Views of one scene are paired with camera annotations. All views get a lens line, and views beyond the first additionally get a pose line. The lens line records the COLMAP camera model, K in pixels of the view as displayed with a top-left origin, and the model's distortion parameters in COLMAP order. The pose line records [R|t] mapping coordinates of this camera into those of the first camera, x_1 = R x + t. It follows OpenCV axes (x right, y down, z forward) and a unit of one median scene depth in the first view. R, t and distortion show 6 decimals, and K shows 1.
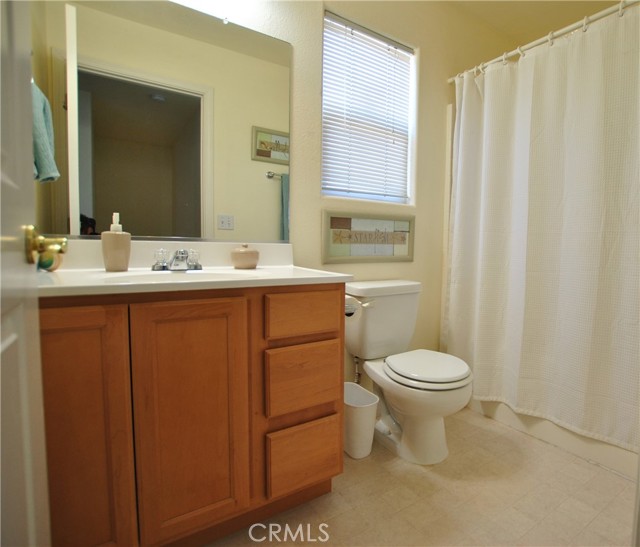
lens RADIAL K [[370.1, 0, 408.1], [0, 370.1, 271.9], [0, 0, 1]] dist [-0.025969, -0.002756]
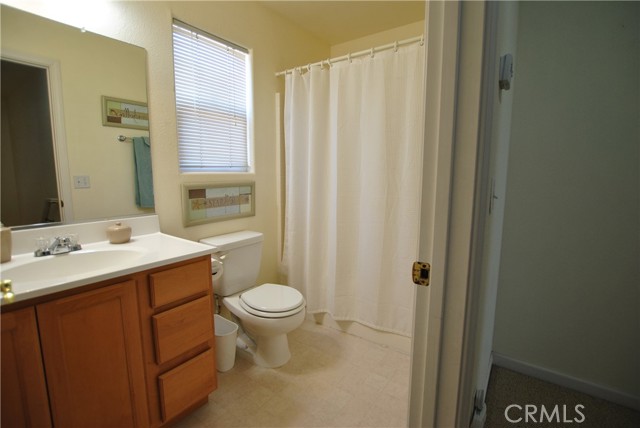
lens RADIAL K [[291.4, 0, 322.5], [0, 291.4, 212.2], [0, 0, 1]] dist [-0.028482, 0.001883]
pose [[0.963003, -0.054186, 0.263986, -0.038734], [0.036584, 0.996795, 0.071147, -0.137617], [-0.266995, -0.058858, 0.961899, -0.080715]]
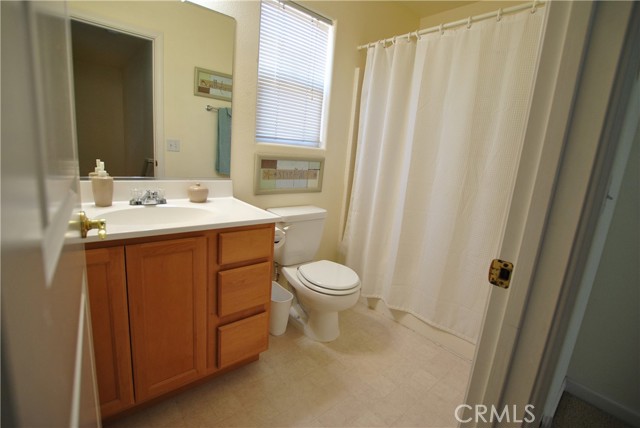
lens RADIAL K [[291.4, 0, 322.5], [0, 291.4, 212.4], [0, 0, 1]] dist [-0.028482, 0.001883]
pose [[0.997383, 0.053457, 0.048681, -0.038500], [-0.059494, 0.989403, 0.132447, -0.123548], [-0.041085, -0.134997, 0.989994, -0.056629]]
